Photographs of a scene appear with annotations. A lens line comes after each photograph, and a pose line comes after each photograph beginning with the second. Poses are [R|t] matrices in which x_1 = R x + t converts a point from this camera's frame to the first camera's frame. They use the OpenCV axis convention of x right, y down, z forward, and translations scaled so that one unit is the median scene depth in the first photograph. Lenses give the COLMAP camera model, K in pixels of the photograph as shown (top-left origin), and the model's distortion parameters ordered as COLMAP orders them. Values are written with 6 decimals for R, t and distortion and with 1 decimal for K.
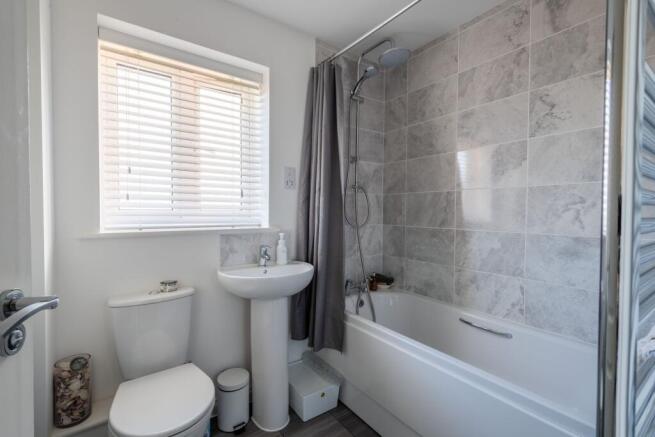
lens RADIAL K [[292.2, 0, 327.1], [0, 292.2, 217.7], [0, 0, 1]] dist [0.002364, 0.000048]
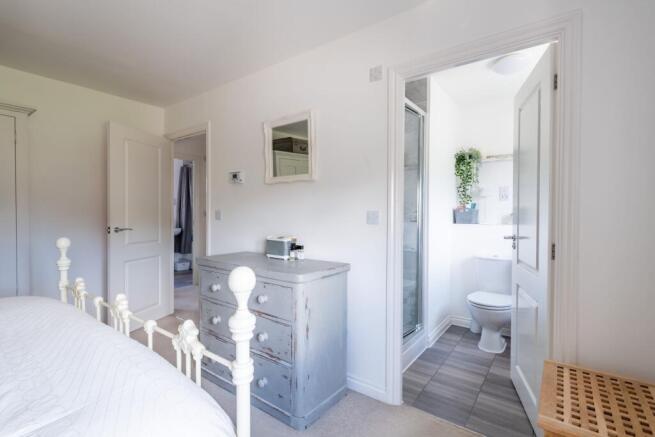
lens RADIAL K [[312.7, 0, 327.2], [0, 312.7, 217.3], [0, 0, 1]] dist [0.002255, 0.000697]
pose [[0.951188, -0.007625, 0.308519, 0.412786], [0.008801, 0.999958, -0.002421, 0.051004], [-0.308488, 0.005019, 0.951215, -2.763656]]
